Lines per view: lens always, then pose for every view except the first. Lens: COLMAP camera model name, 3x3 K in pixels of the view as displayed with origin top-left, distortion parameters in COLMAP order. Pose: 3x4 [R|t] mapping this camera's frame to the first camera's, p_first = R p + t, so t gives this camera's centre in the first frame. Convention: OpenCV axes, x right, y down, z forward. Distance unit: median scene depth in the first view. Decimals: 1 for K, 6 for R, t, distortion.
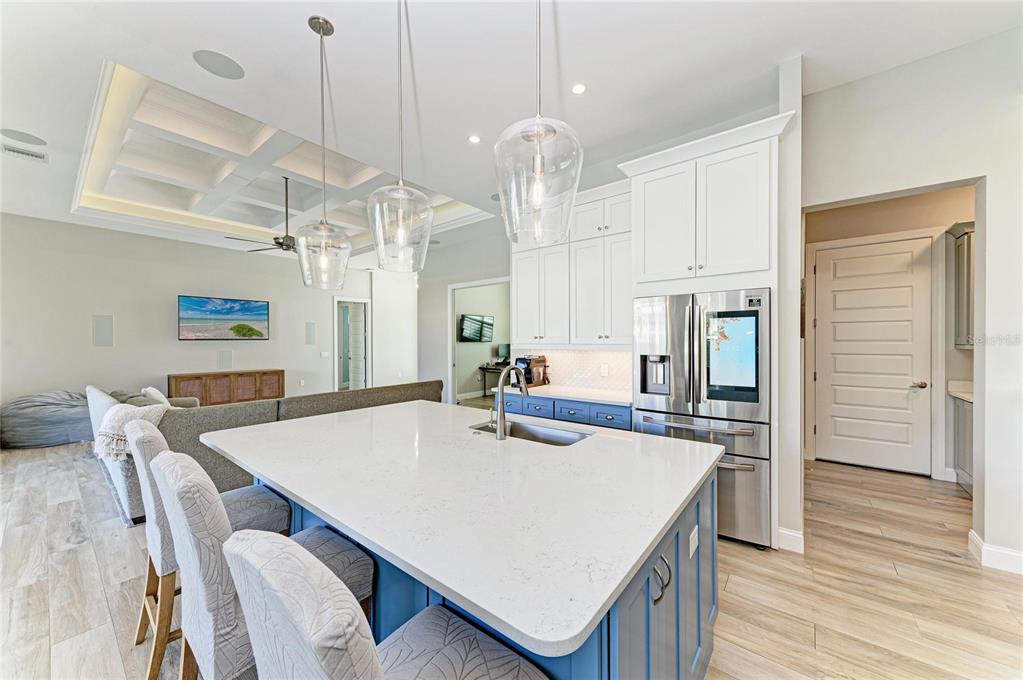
lens RADIAL K [[367.4, 0, 510.5], [0, 367.4, 342.0], [0, 0, 1]] dist [0.012795, -0.000008]
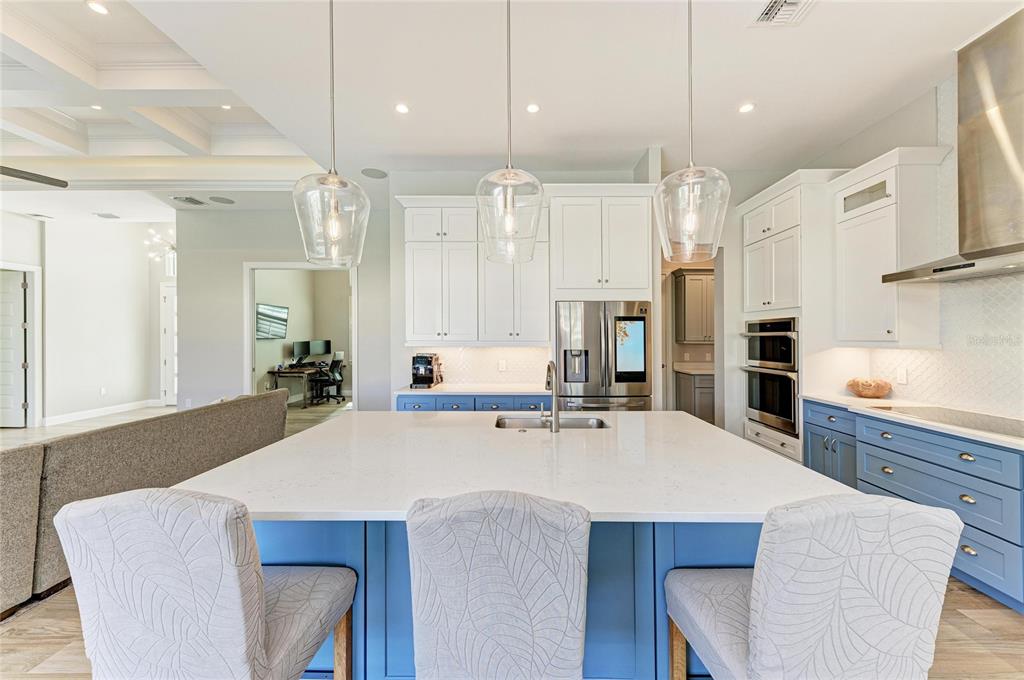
lens RADIAL K [[374.9, 0, 514.2], [0, 374.9, 336.7], [0, 0, 1]] dist [0.009302, -0.000057]
pose [[0.784479, 0.003368, 0.620146, -0.539944], [0.000092, 0.999985, -0.005548, -0.000890], [-0.620155, 0.004409, 0.784467, 0.161743]]
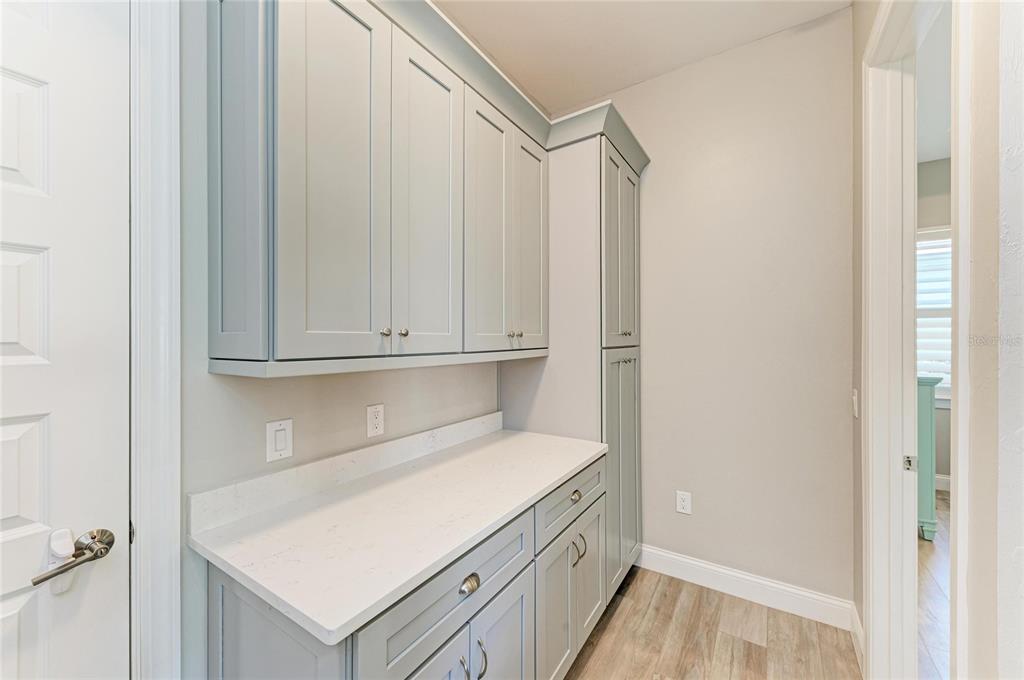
lens RADIAL K [[400.1, 0, 512.0], [0, 400.1, 340.0], [0, 0, 1]] dist [-0.001072, -0.000201]
pose [[0.043669, 0.001611, 0.999045, 1.152367], [0.008556, 0.999961, -0.001986, -0.008346], [-0.999009, 0.008634, 0.043654, 0.972499]]
